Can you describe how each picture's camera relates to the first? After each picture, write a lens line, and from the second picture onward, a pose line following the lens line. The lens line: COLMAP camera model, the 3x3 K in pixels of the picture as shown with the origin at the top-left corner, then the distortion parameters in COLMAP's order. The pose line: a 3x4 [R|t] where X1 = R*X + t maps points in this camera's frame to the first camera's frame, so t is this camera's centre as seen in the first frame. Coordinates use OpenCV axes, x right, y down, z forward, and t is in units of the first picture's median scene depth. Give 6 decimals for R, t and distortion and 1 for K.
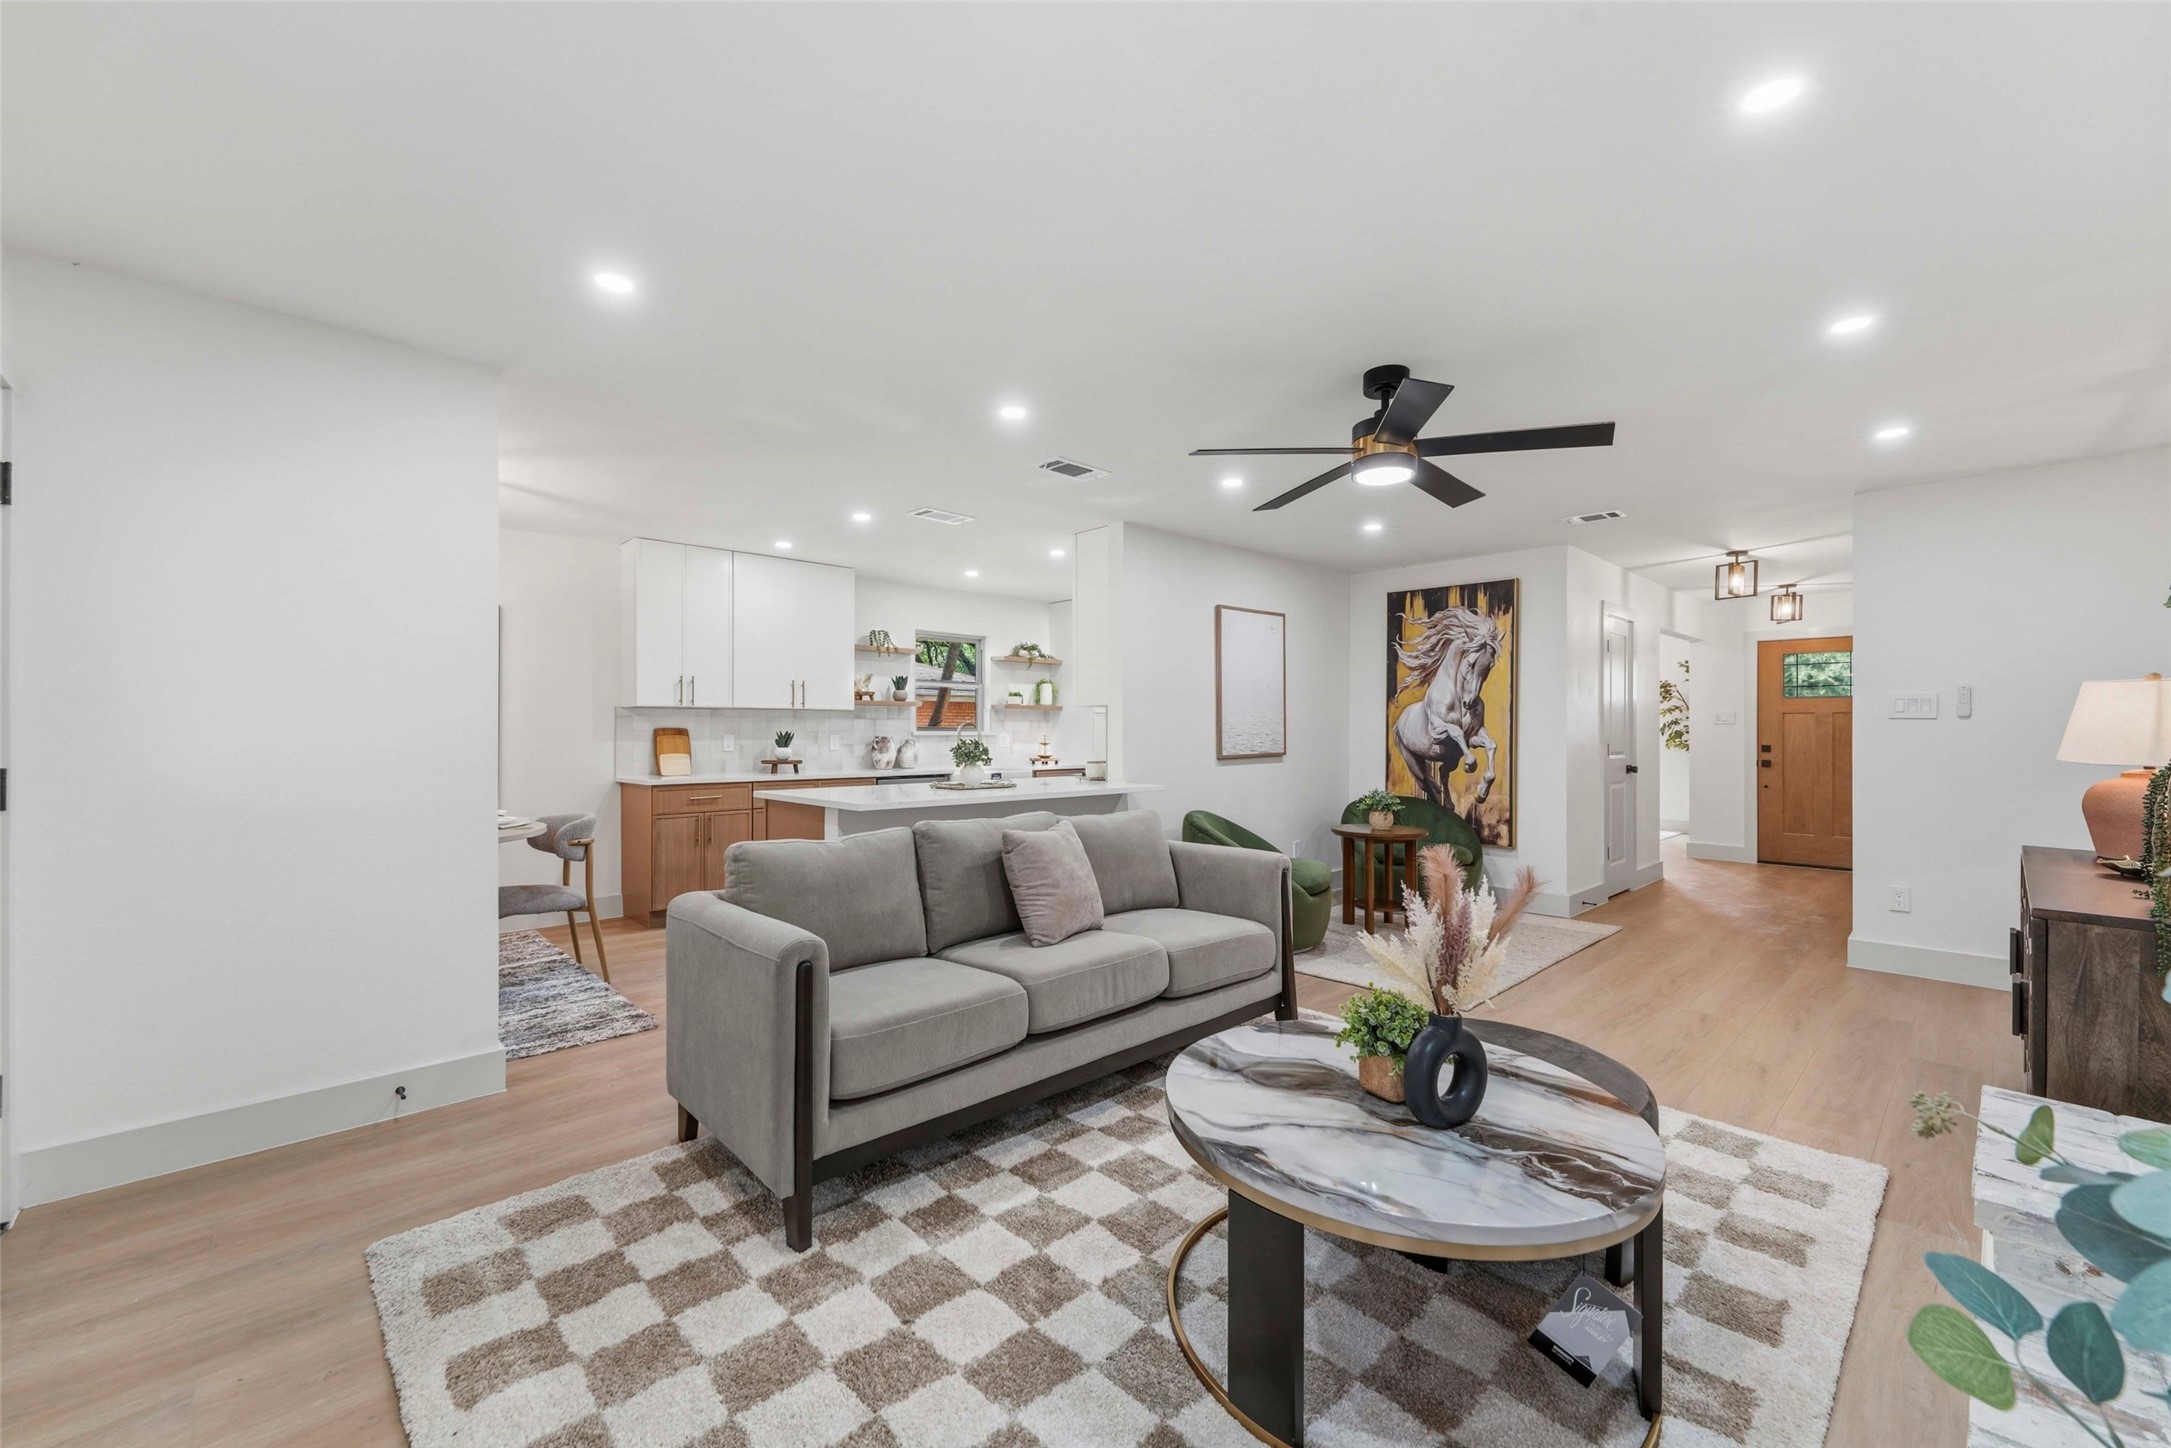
lens RADIAL K [[859.2, 0, 1058.1], [0, 859.2, 728.0], [0, 0, 1]] dist [0.000212, -0.000024]
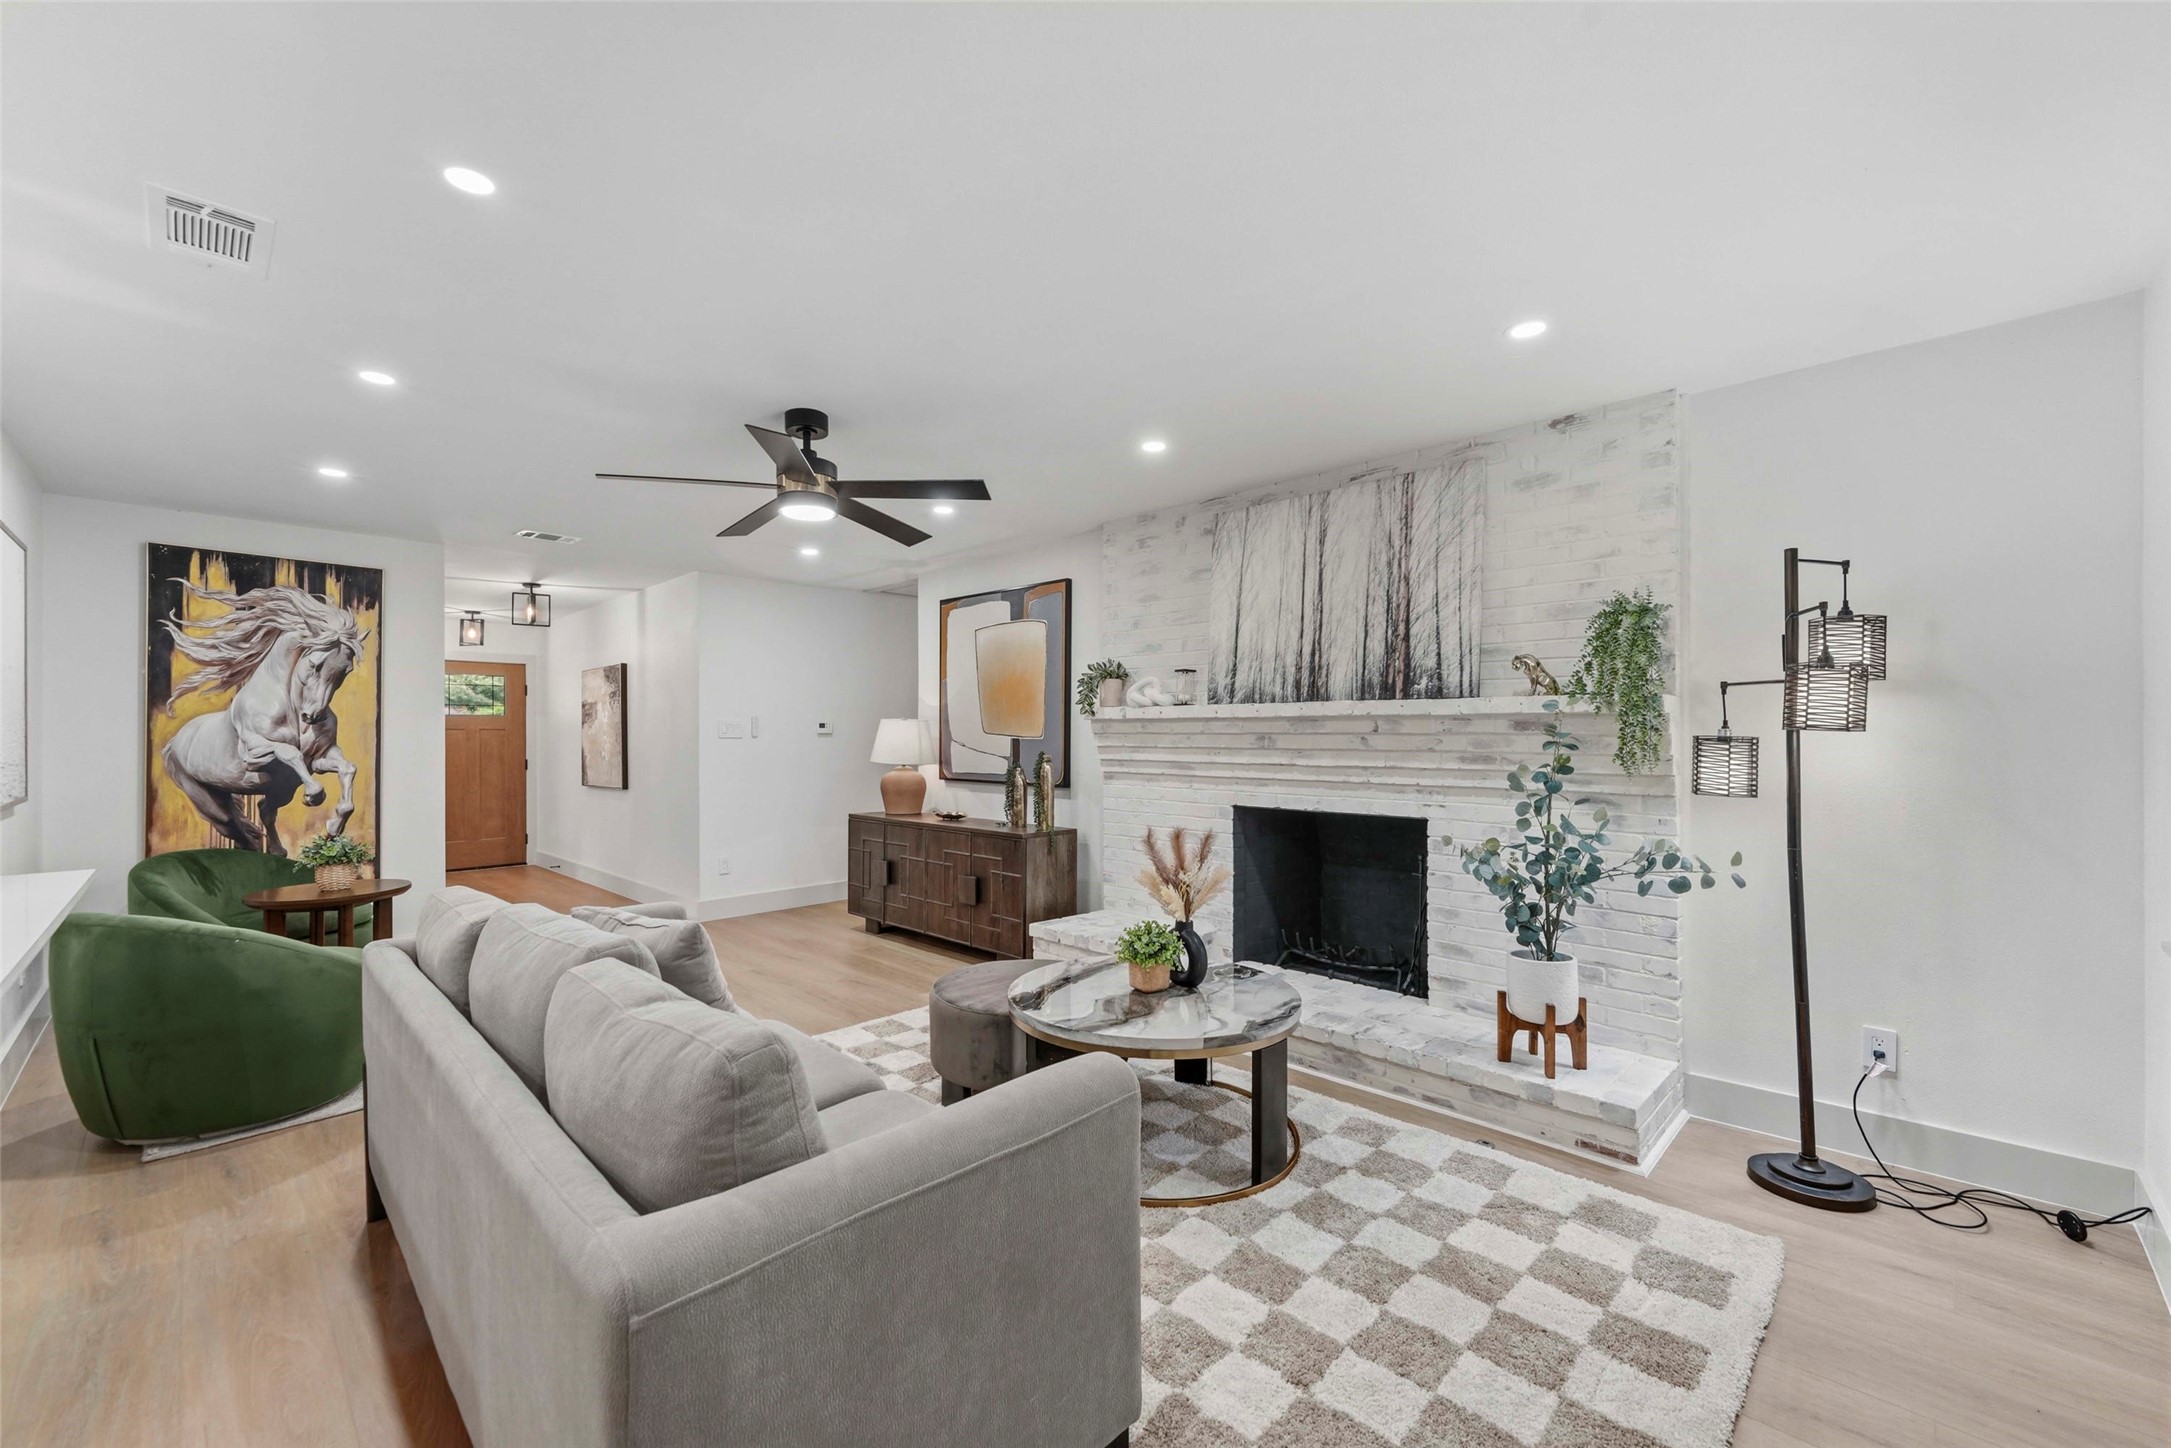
lens RADIAL K [[862.9, 0, 1082.0], [0, 862.9, 736.8], [0, 0, 1]] dist [0.001366, -0.000065]
pose [[-0.059972, -0.001215, 0.998199, -0.319985], [0.003313, 0.999994, 0.001416, -0.008354], [-0.998195, 0.003392, -0.059968, 0.336982]]
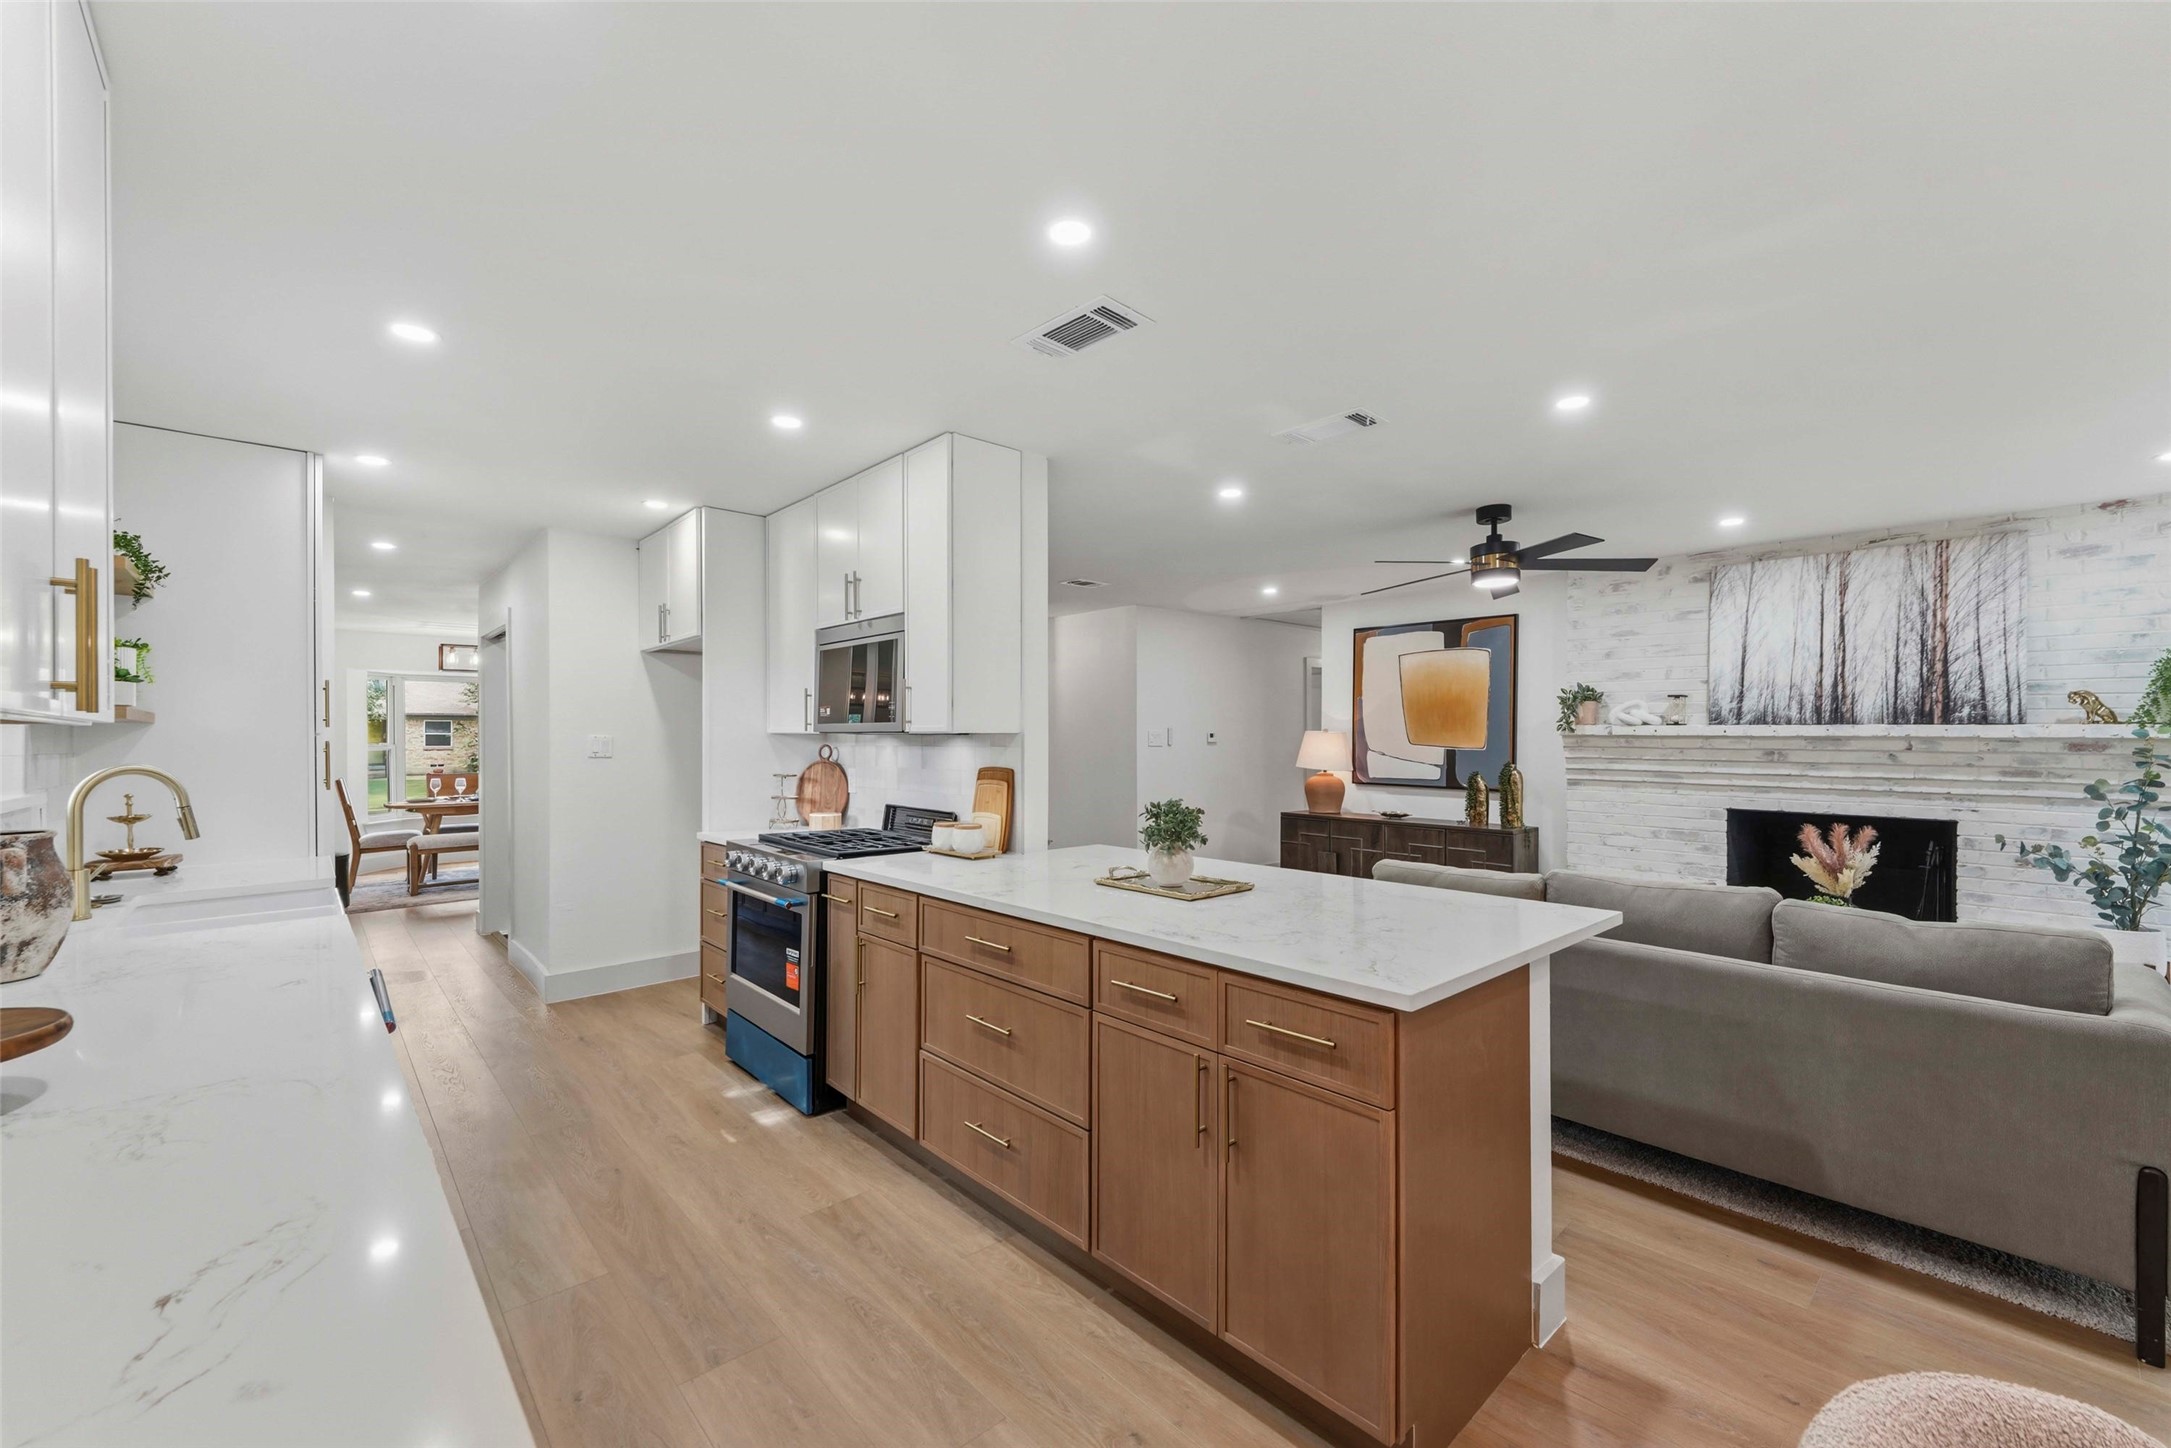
lens RADIAL K [[872.7, 0, 1066.6], [0, 872.7, 735.4], [0, 0, 1]] dist [-0.001122, -0.000410]
pose [[0.009933, 0.000552, 0.999951, -0.473757], [-0.001836, 0.999998, -0.000534, -0.020093], [-0.999949, -0.001830, 0.009934, 0.776076]]
